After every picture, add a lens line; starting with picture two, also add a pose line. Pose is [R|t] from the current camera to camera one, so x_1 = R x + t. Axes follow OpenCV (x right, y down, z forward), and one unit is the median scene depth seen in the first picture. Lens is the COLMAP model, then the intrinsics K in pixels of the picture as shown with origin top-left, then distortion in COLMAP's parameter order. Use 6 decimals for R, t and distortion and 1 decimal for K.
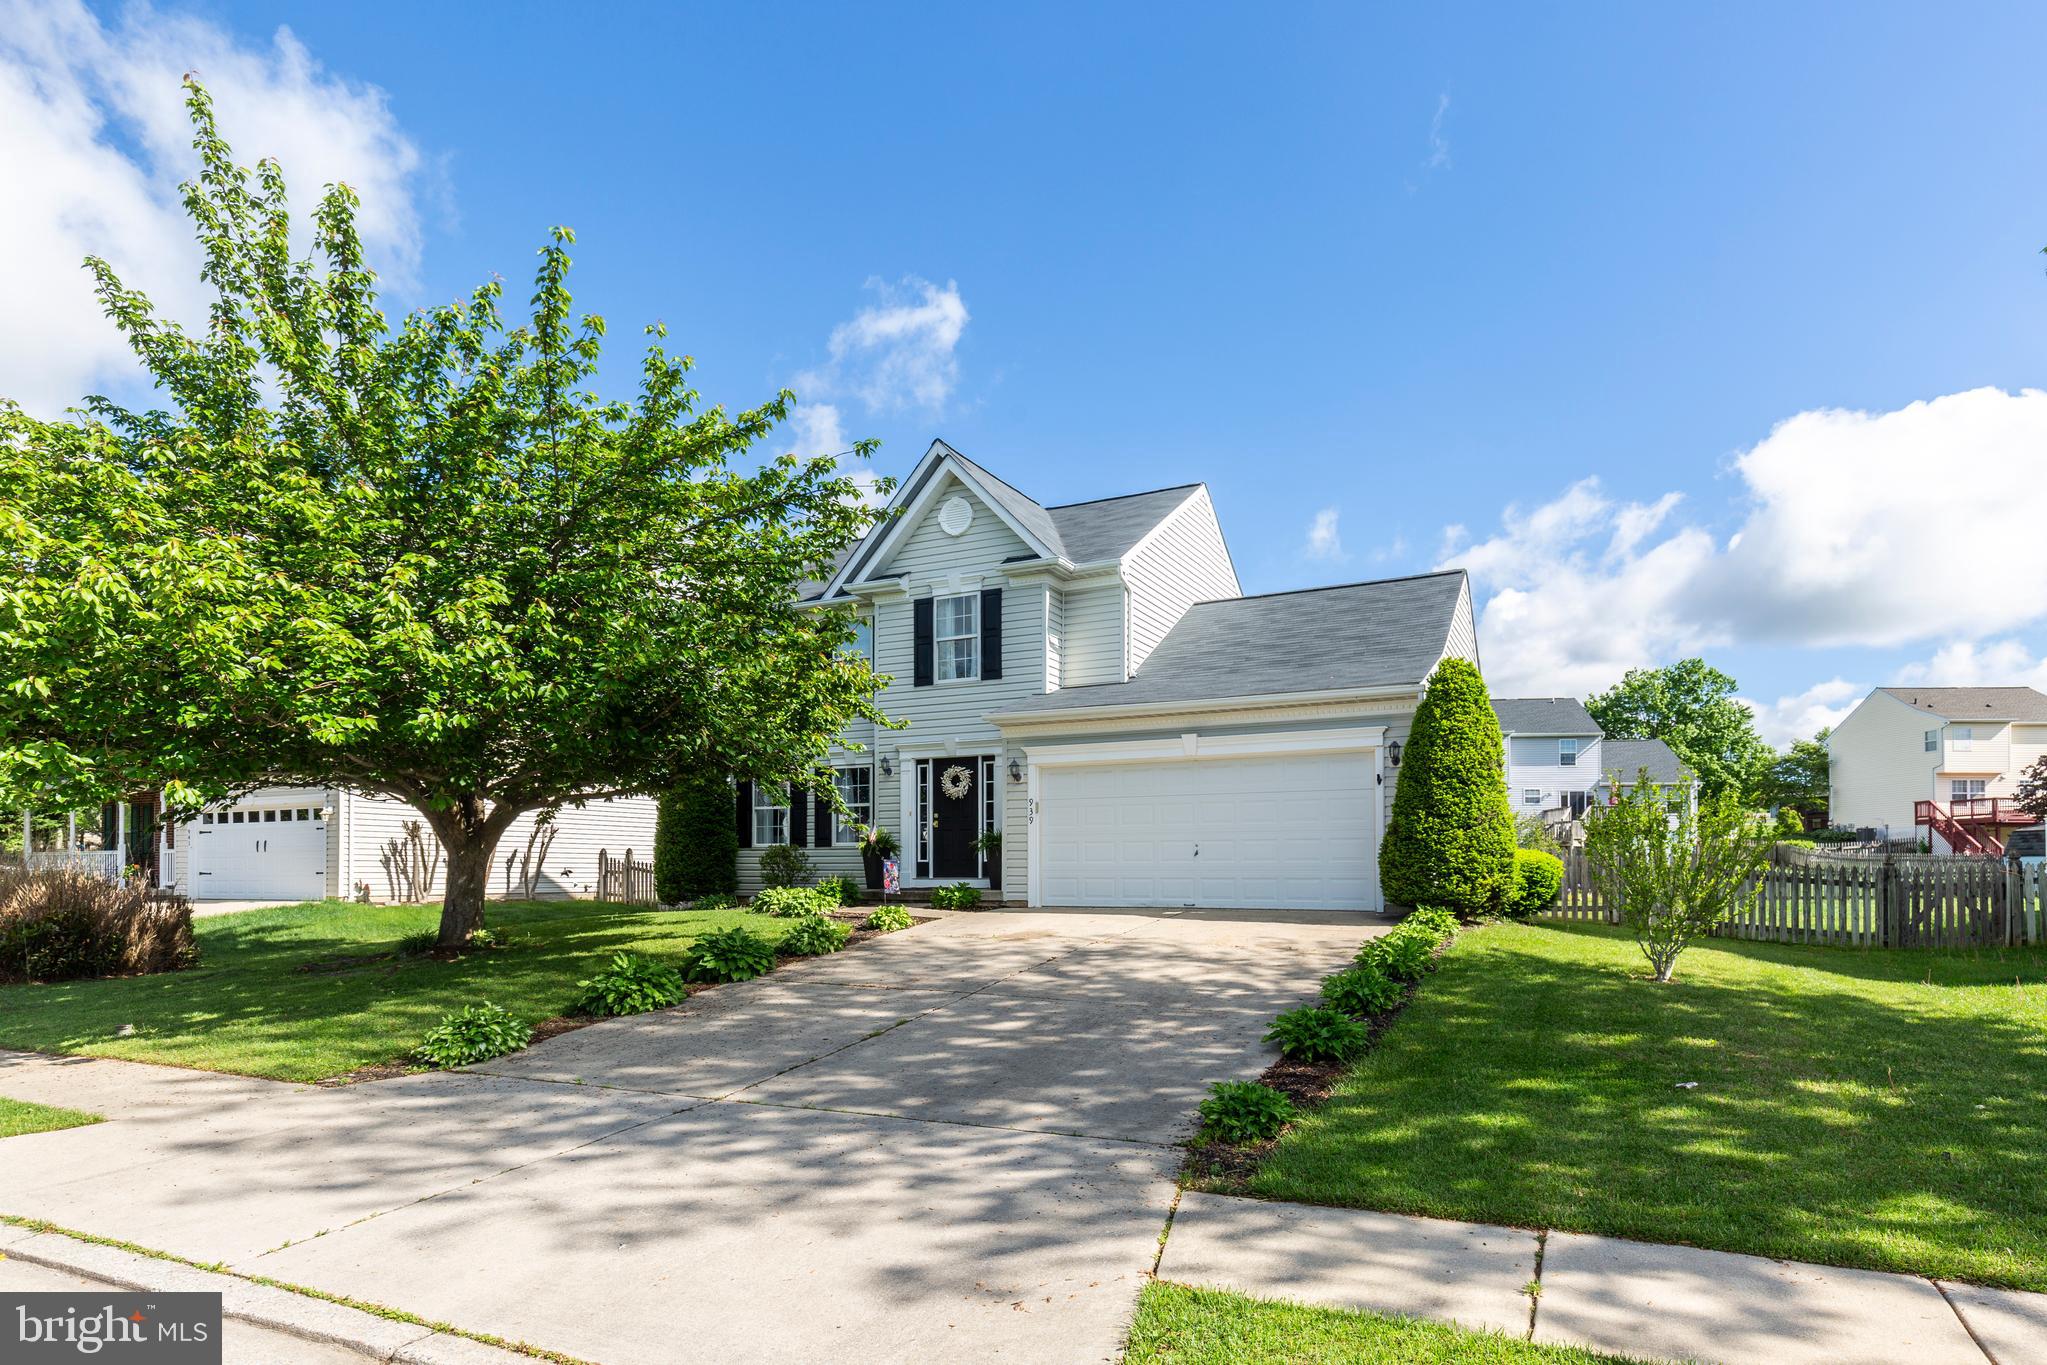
lens RADIAL K [[1123.3, 0, 966.2], [0, 1123.3, 882.1], [0, 0, 1]] dist [0.000966, 0.000315]
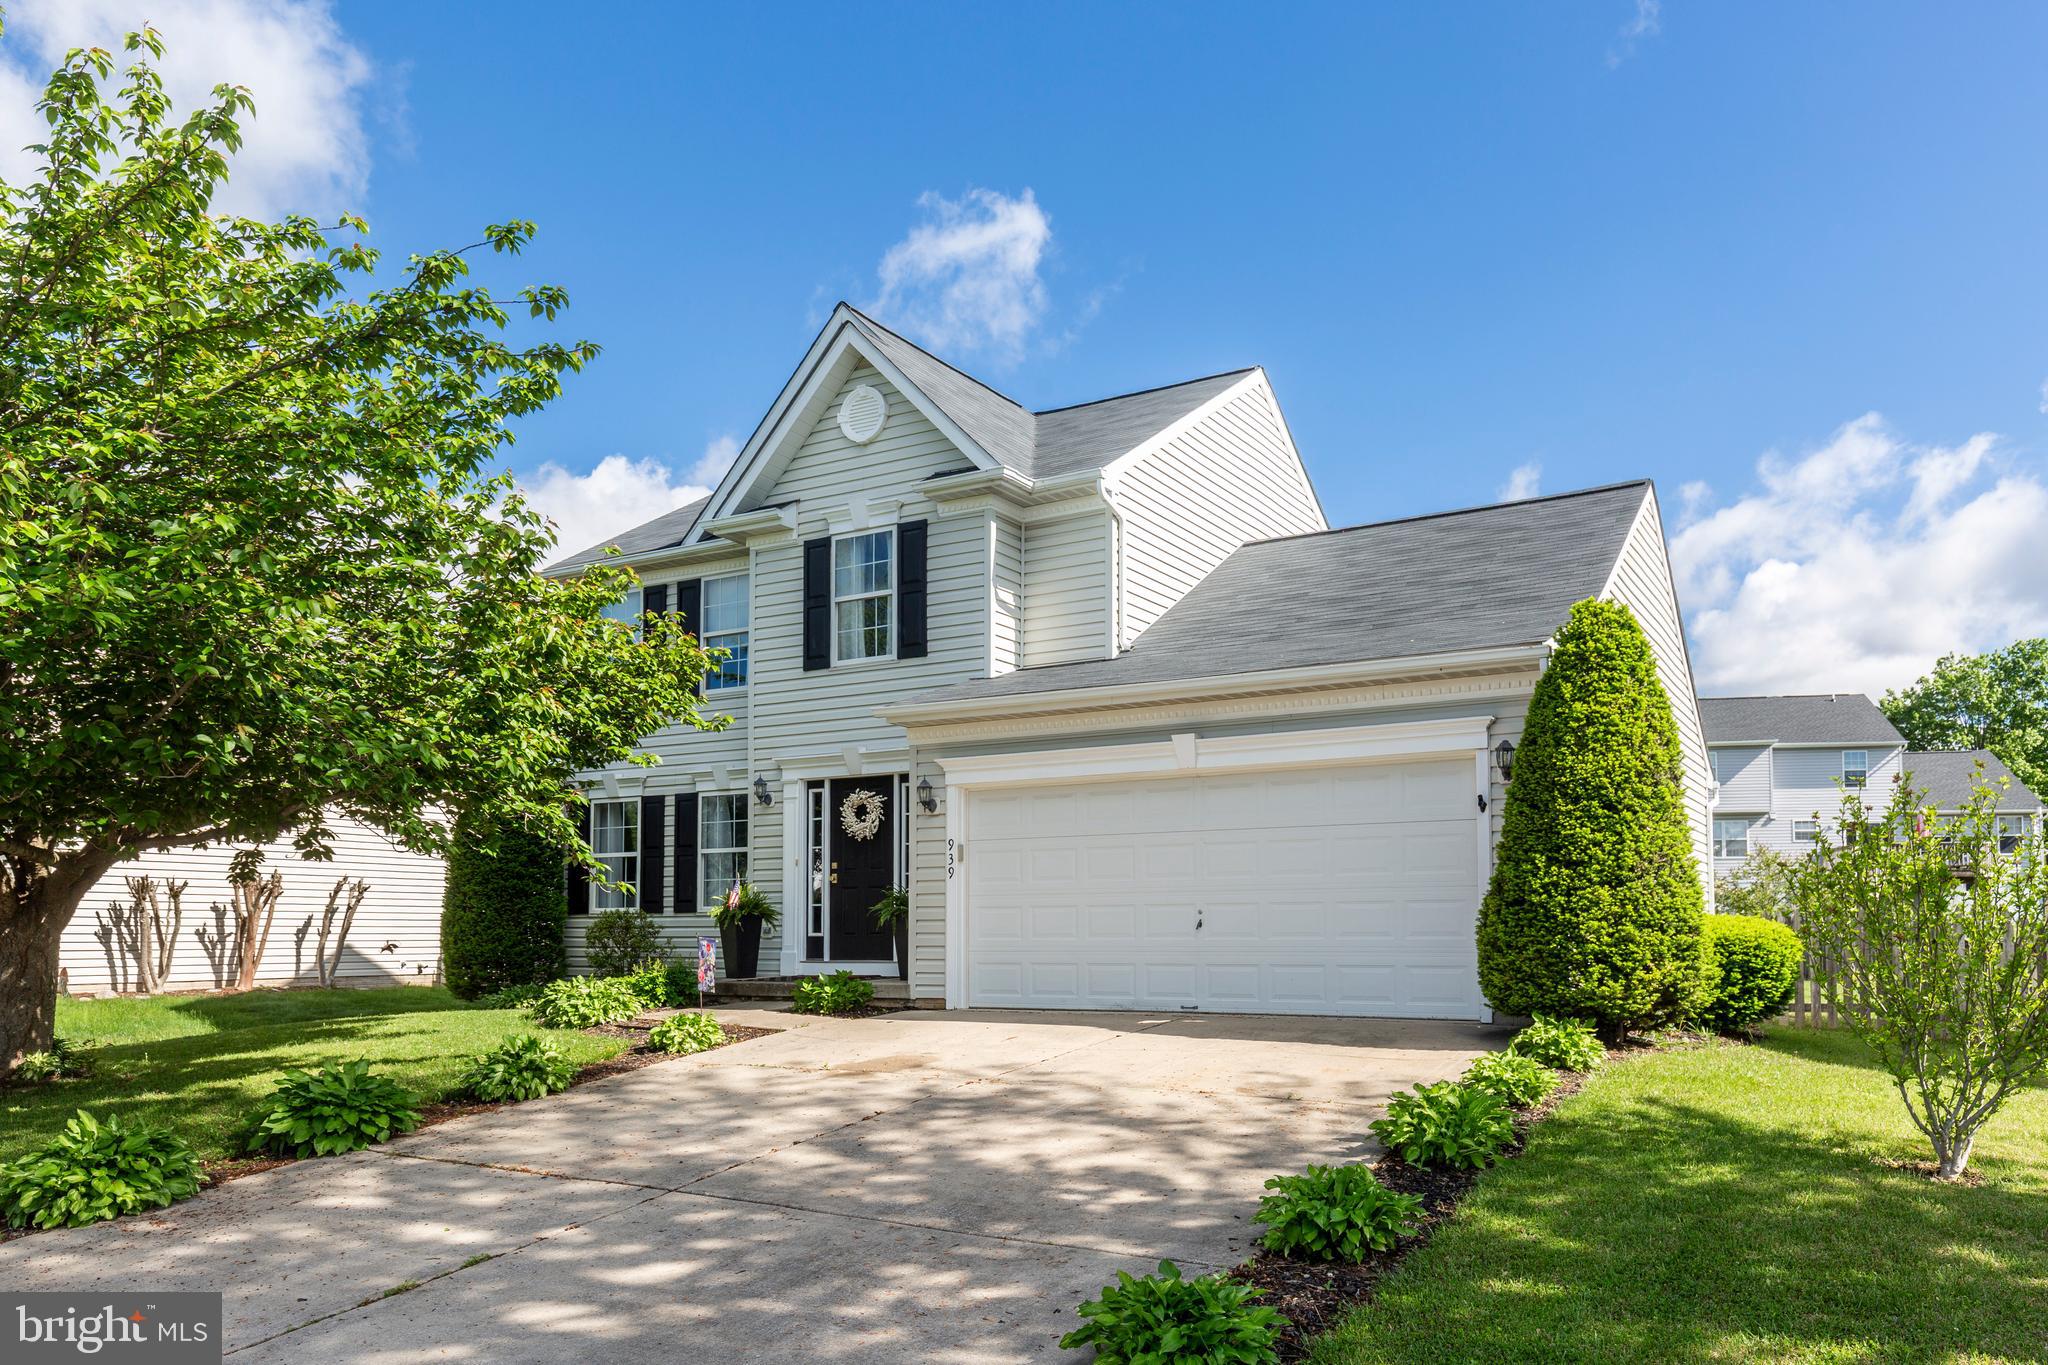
lens RADIAL K [[1450.6, 0, 1026.1], [0, 1450.6, 878.7], [0, 0, 1]] dist [0.000663, 0.006794]
pose [[0.999217, -0.005262, -0.039212, 0.164544], [0.003407, 0.998878, -0.047231, -0.015908], [0.039417, 0.047061, 0.998114, 0.227953]]
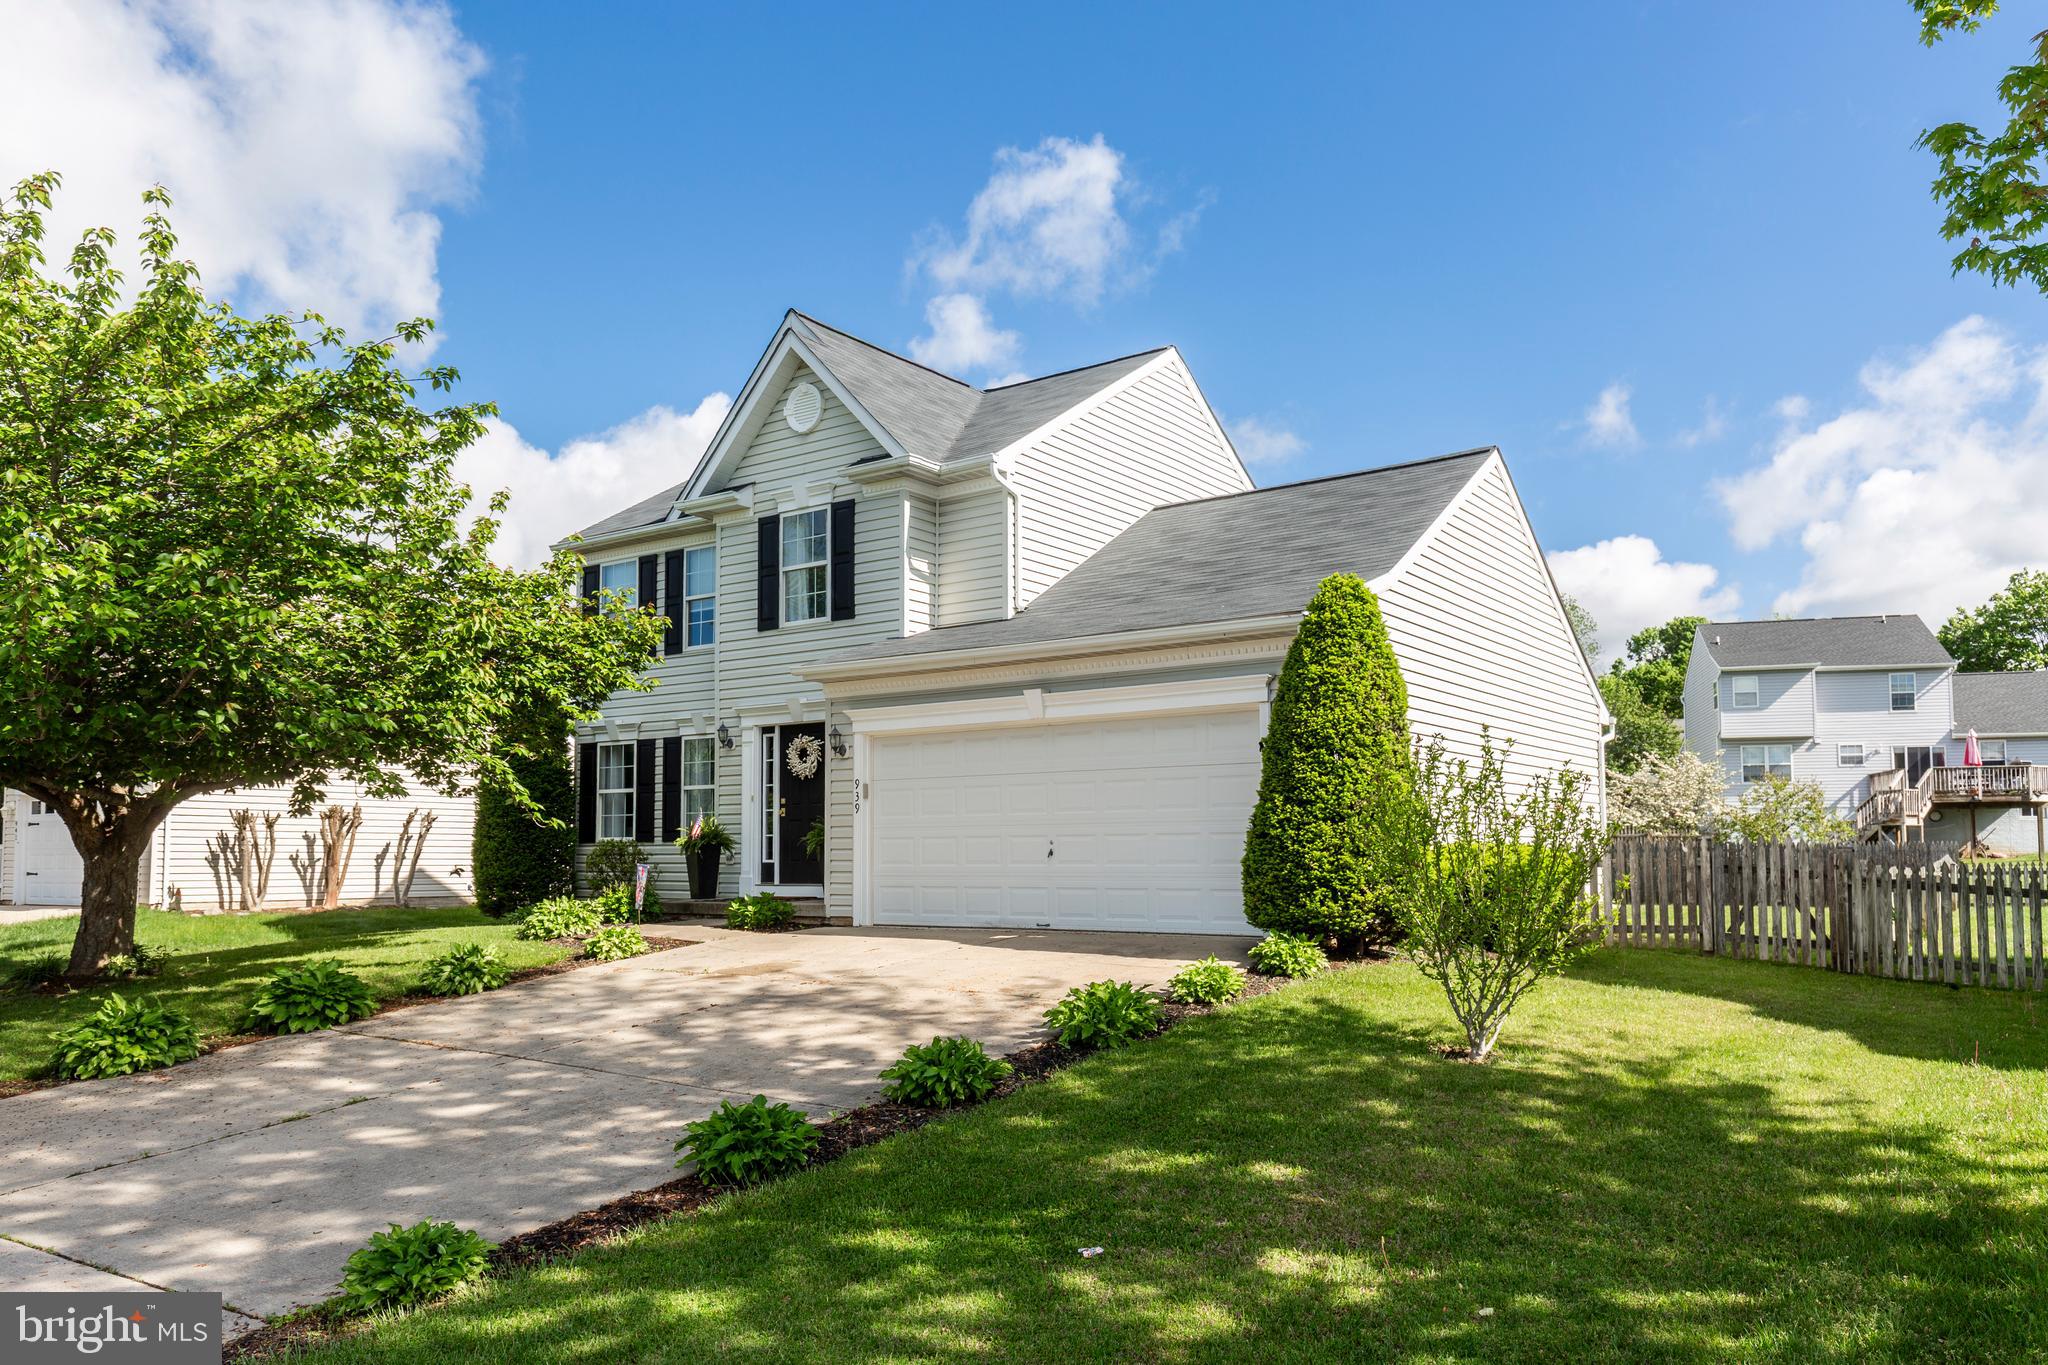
lens RADIAL K [[1450.6, 0, 989.0], [0, 1450.6, 790.6], [0, 0, 1]] dist [0.000663, 0.006794]
pose [[0.989050, -0.010487, -0.147207, 0.354366], [0.002368, 0.998471, -0.055222, -0.016759], [0.147561, 0.054269, 0.987563, 0.085296]]
